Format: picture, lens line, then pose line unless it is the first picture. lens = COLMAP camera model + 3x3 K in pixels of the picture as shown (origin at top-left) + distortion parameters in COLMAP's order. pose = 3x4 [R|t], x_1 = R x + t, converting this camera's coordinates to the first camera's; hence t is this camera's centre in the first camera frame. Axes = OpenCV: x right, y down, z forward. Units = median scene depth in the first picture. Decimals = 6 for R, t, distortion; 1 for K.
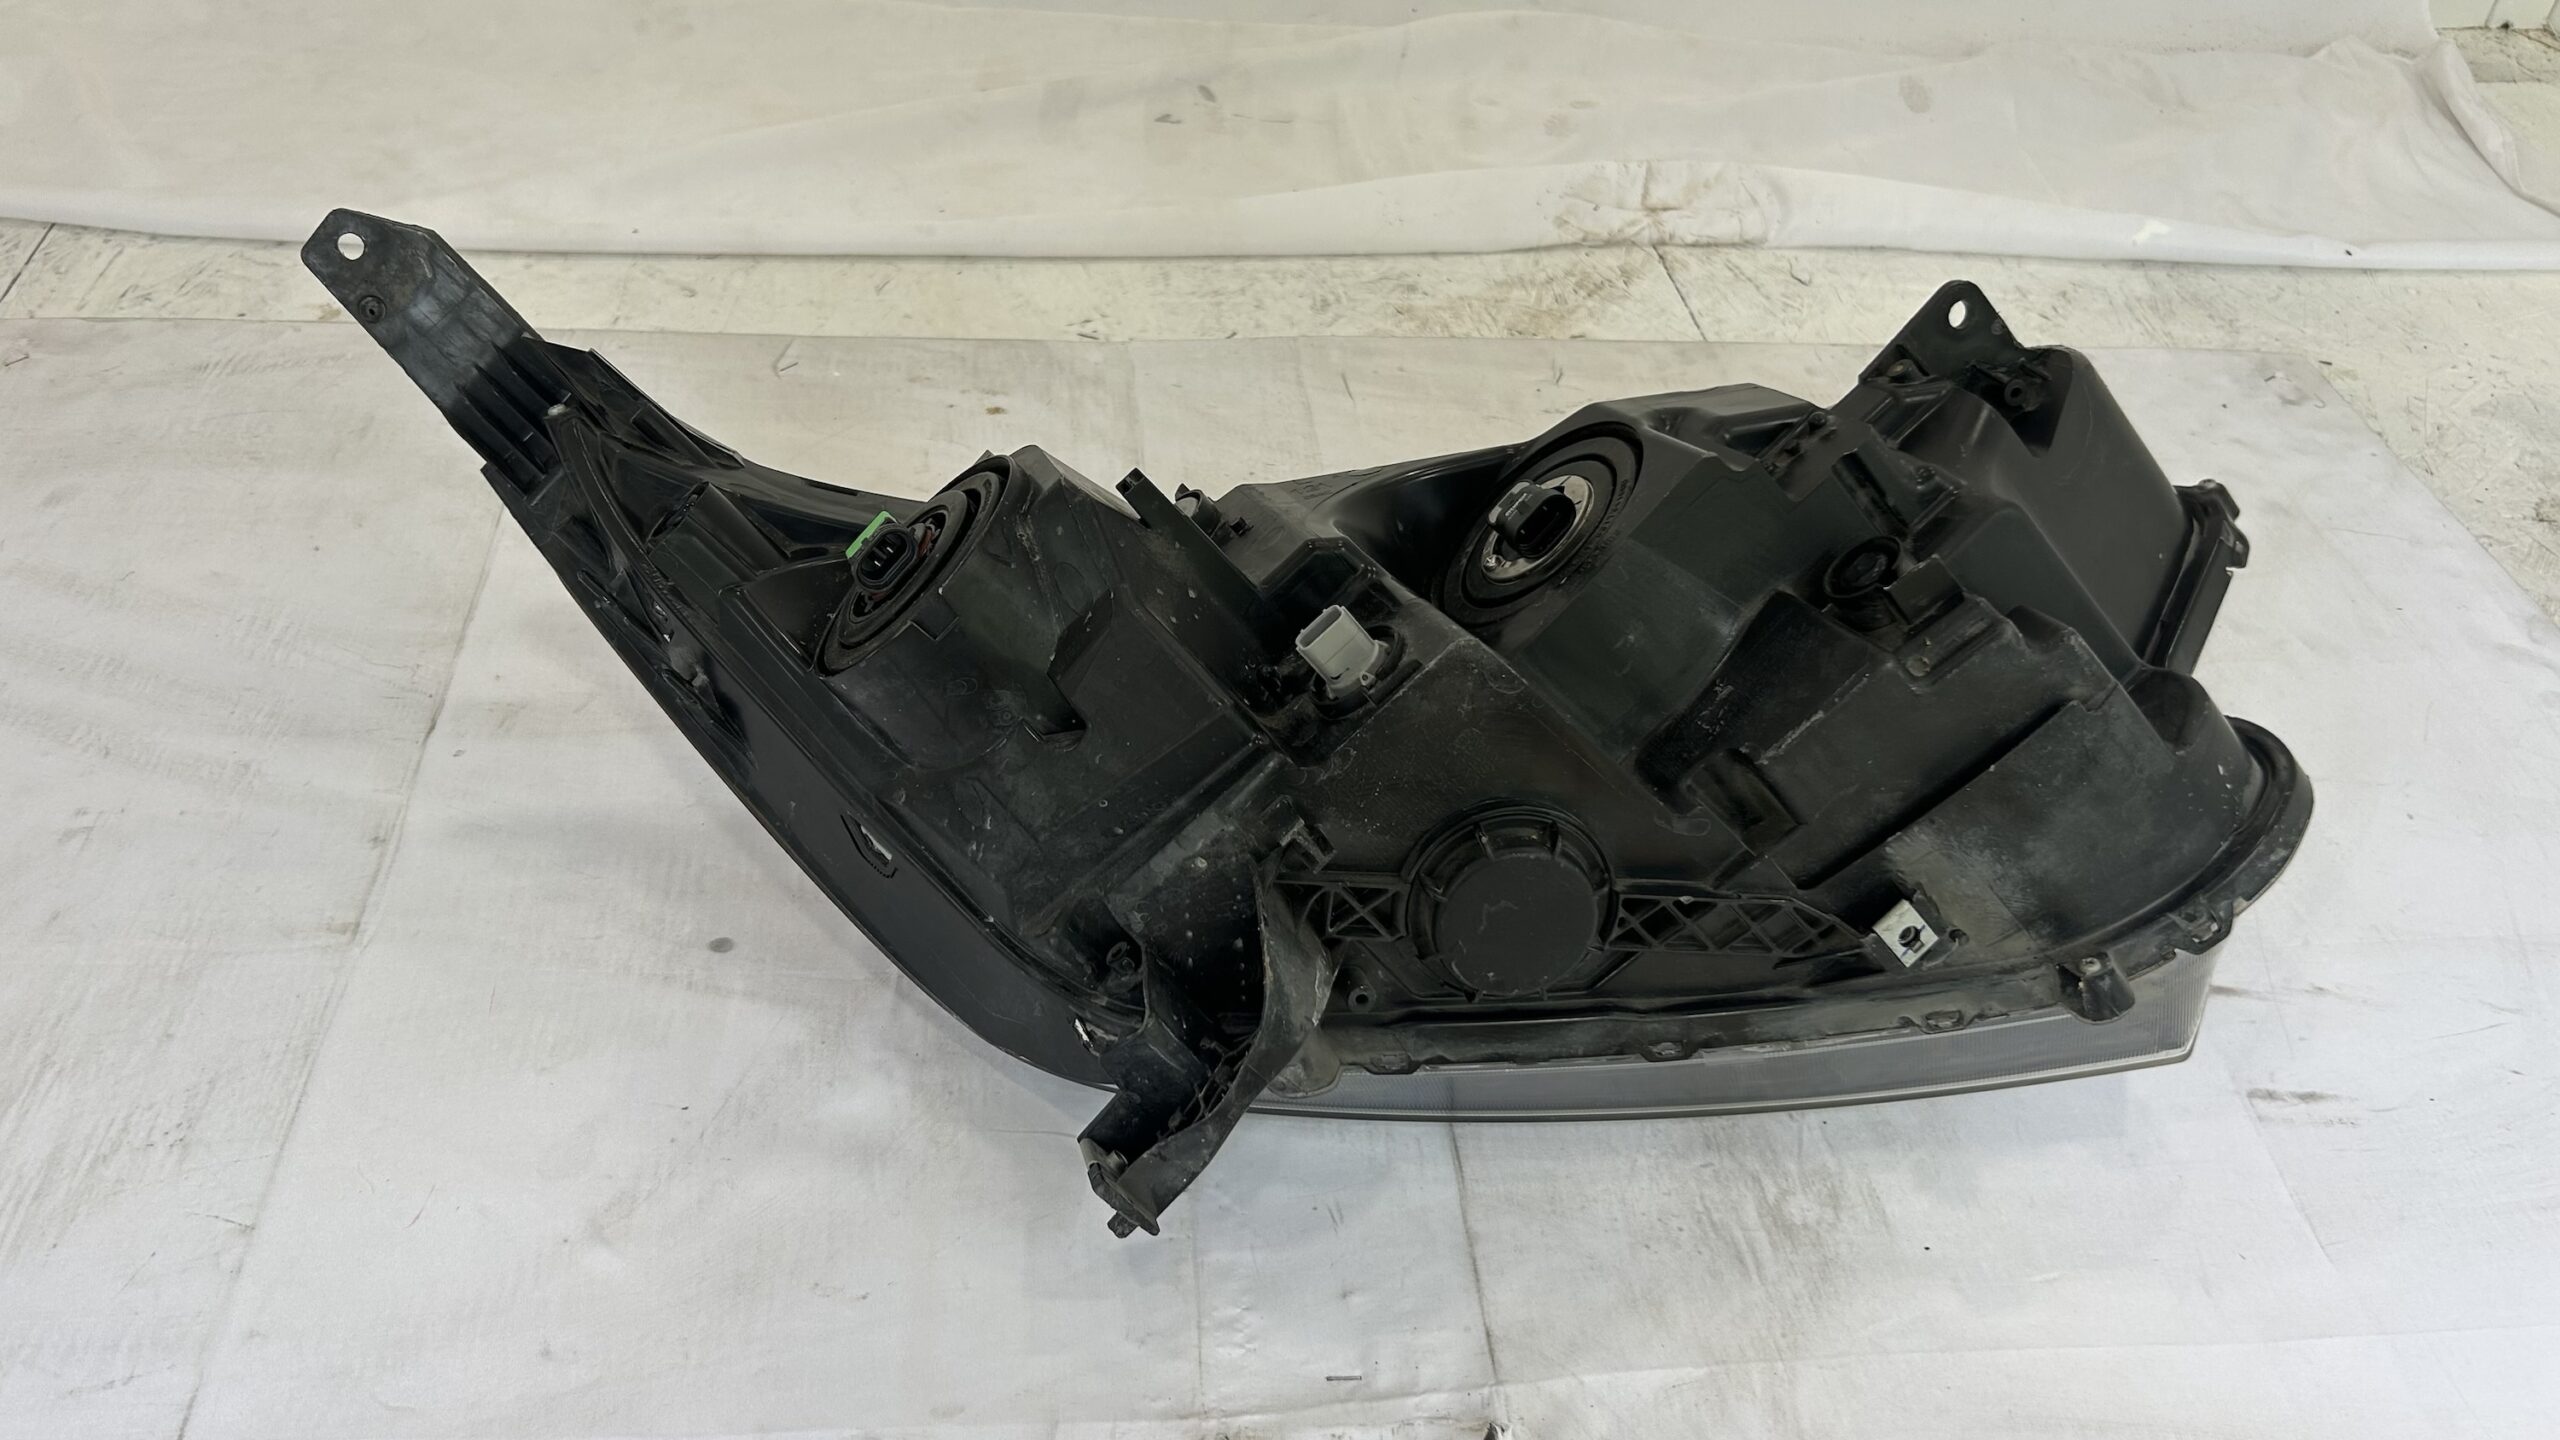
lens RADIAL K [[1945.7, 0, 1252.6], [0, 1945.7, 726.4], [0, 0, 1]] dist [0.026246, -0.028251]
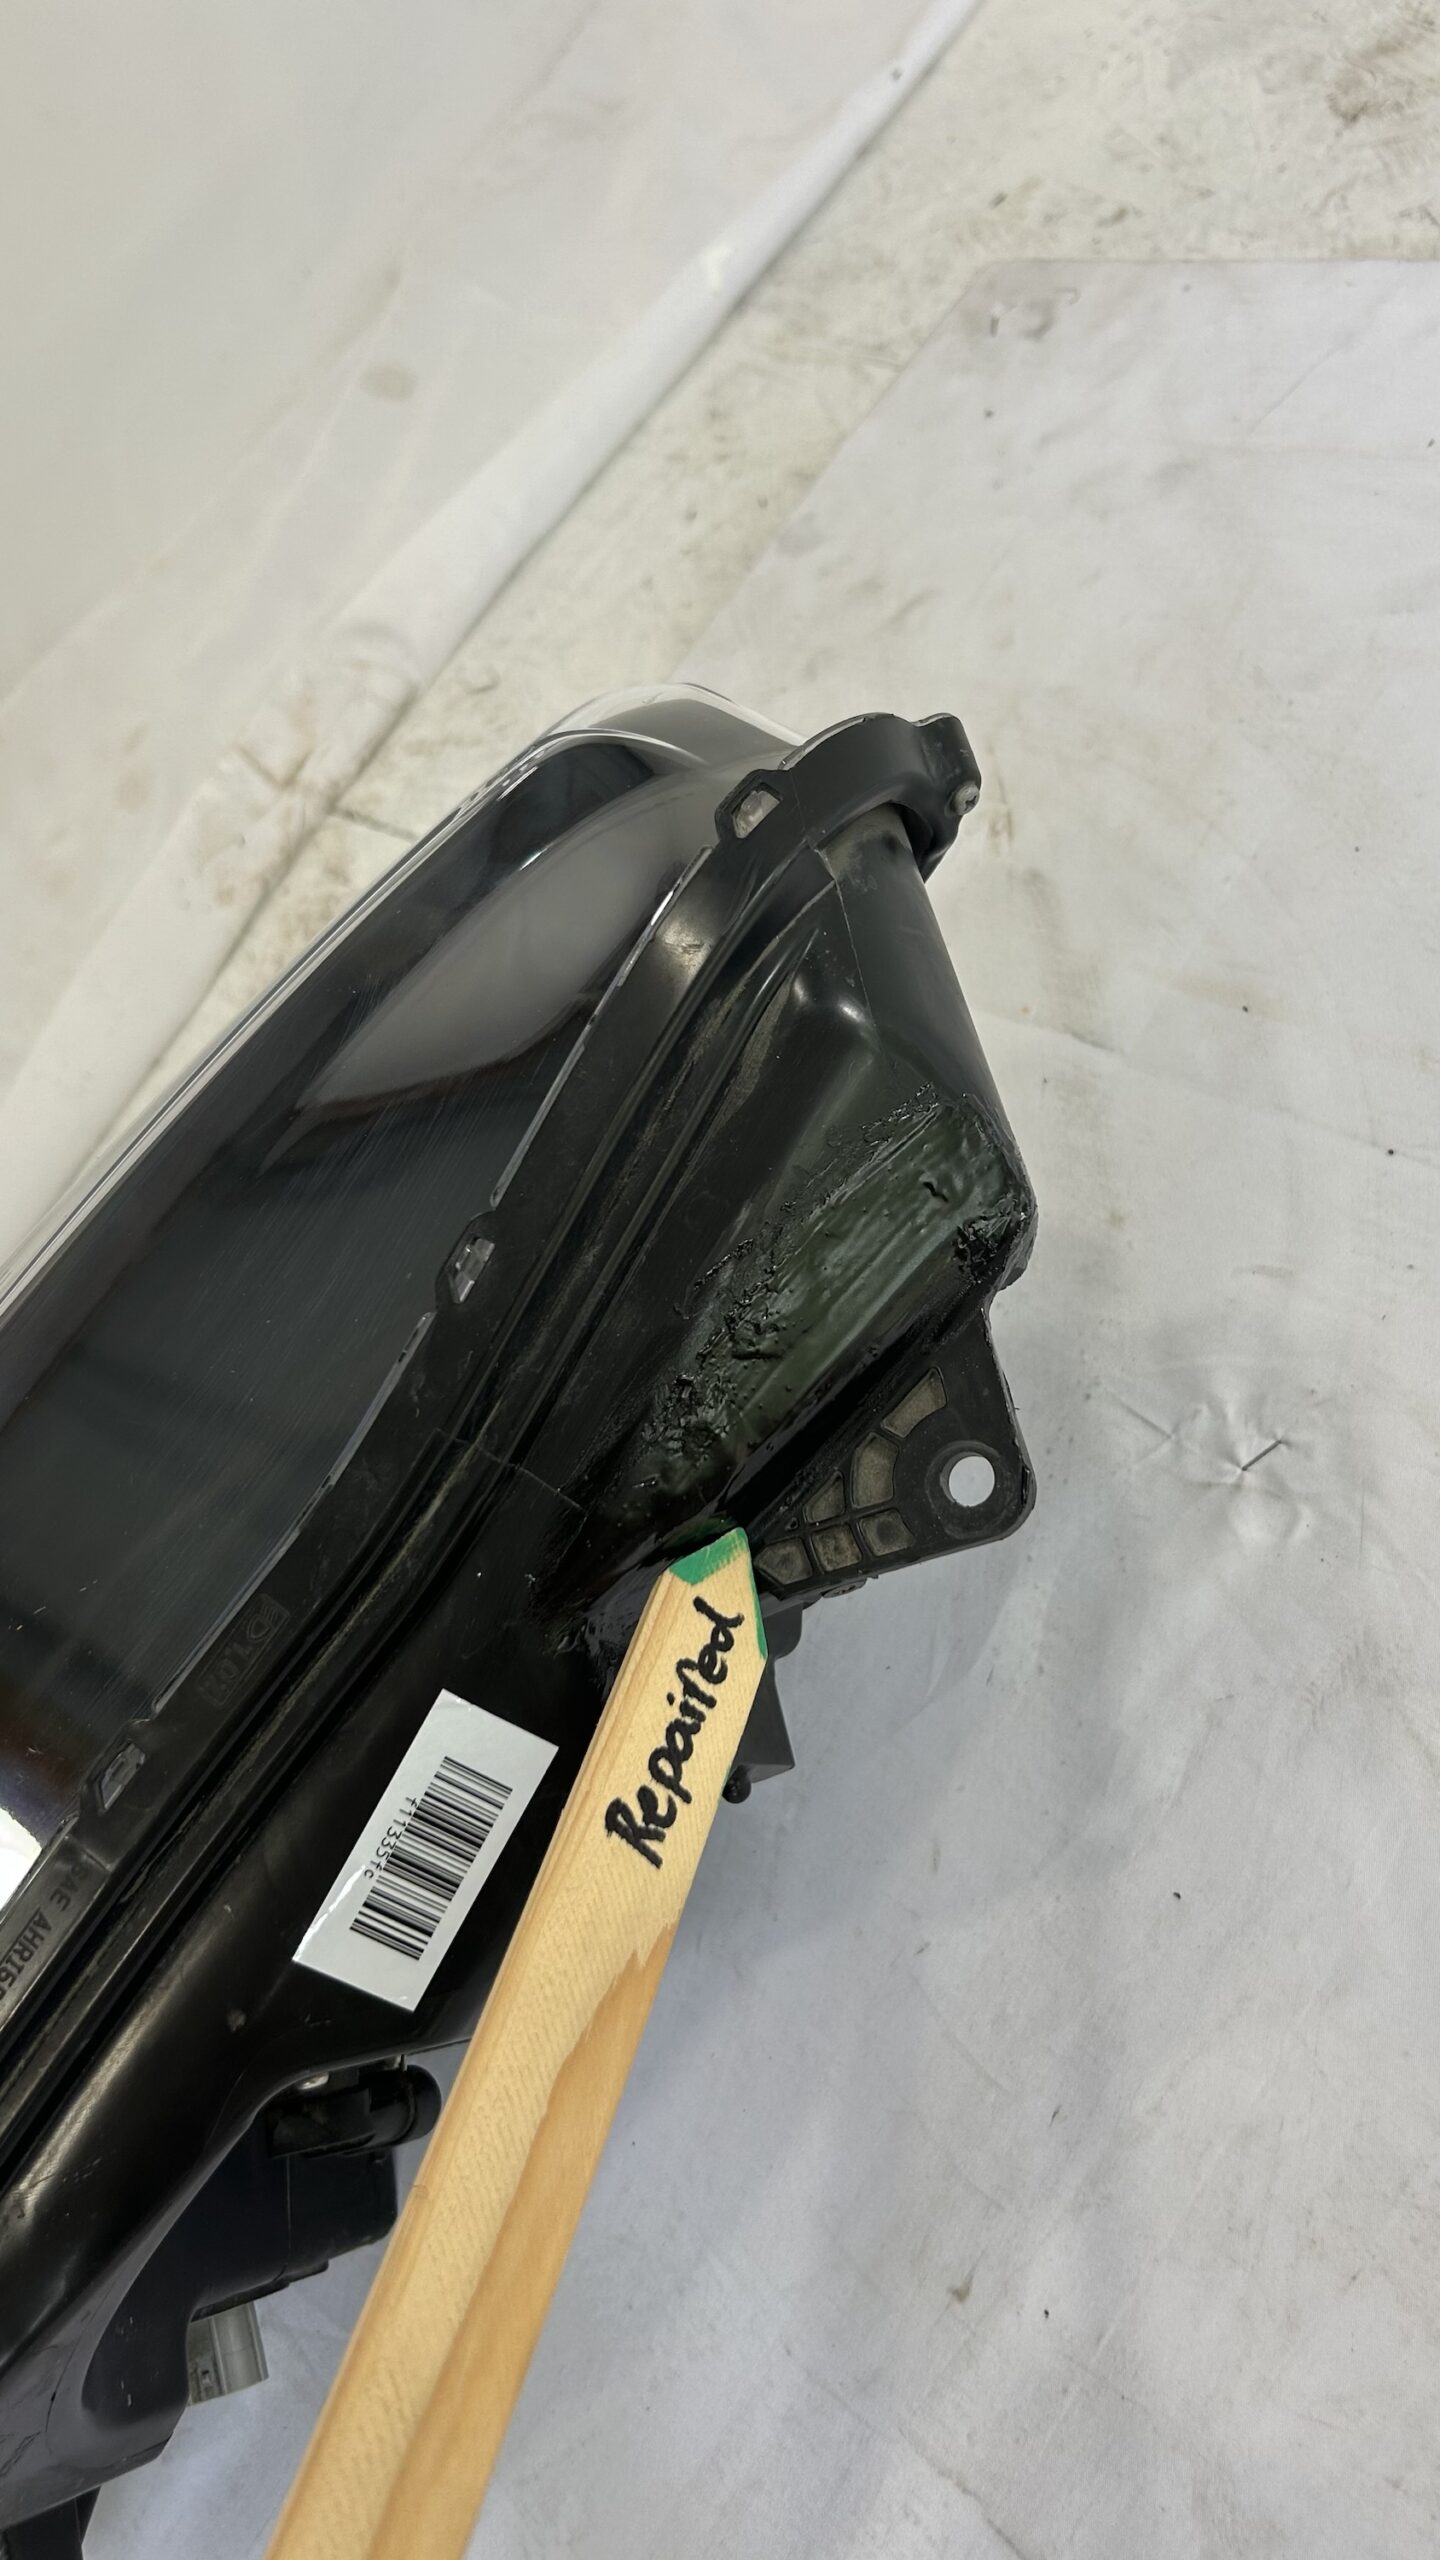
lens RADIAL K [[1945.7, 0, 745.6], [0, 1945.7, 1250.4], [0, 0, 1]] dist [0.026246, -0.028251]
pose [[0.596924, -0.801970, 0.022940, 0.315434], [0.798085, 0.596473, 0.085325, -0.178861], [-0.082112, -0.032624, 0.996089, 0.521462]]
